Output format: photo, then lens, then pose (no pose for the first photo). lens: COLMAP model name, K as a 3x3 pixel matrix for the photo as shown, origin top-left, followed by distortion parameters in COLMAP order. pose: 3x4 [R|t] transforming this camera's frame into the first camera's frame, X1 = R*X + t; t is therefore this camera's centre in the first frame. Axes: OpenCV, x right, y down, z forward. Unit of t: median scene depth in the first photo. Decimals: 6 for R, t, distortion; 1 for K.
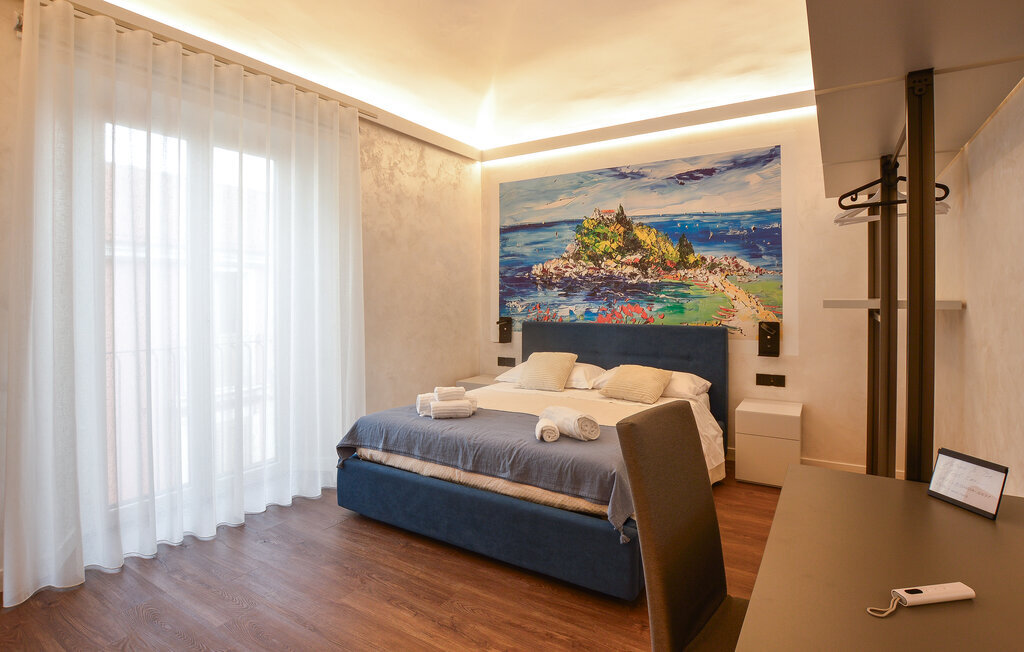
lens RADIAL K [[501.7, 0, 525.8], [0, 501.7, 294.6], [0, 0, 1]] dist [-0.032430, 0.005417]
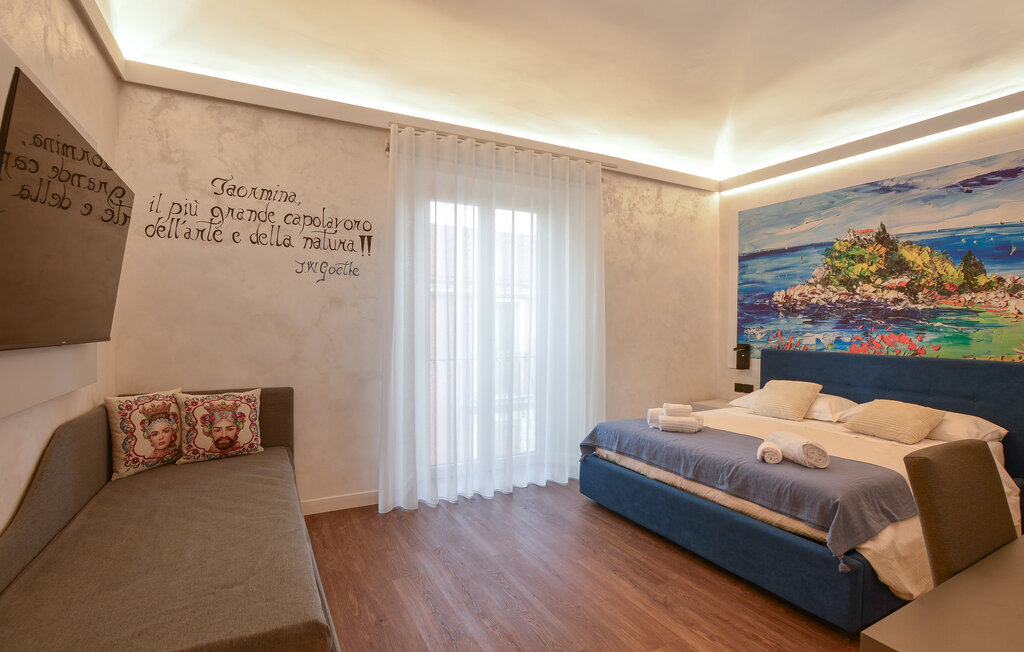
lens RADIAL K [[470.8, 0, 510.4], [0, 470.8, 318.5], [0, 0, 1]] dist [-0.023849, 0.000053]
pose [[0.862510, 0.004265, -0.506022, 0.042472], [-0.007534, 0.999962, -0.004414, 0.001810], [0.505984, 0.007620, 0.862509, -0.064560]]
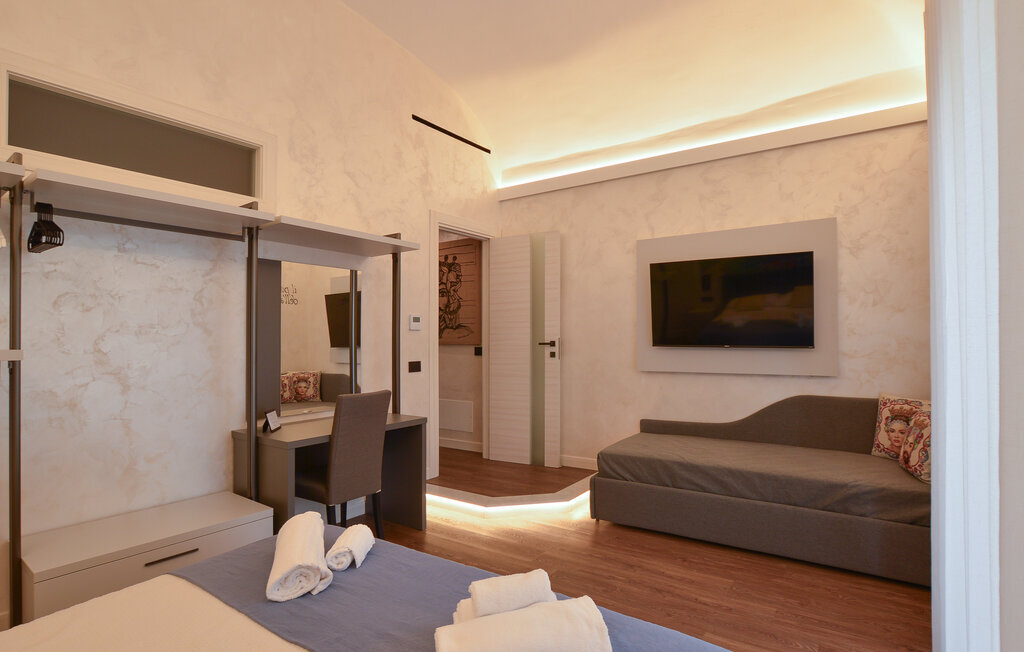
lens RADIAL K [[507.4, 0, 500.3], [0, 507.4, 329.9], [0, 0, 1]] dist [0.000707, 0.000554]
pose [[-0.996791, 0.007807, 0.079669, -0.135544], [0.006716, 0.999880, -0.013947, 0.005296], [-0.079768, -0.013367, -0.996724, 1.106806]]
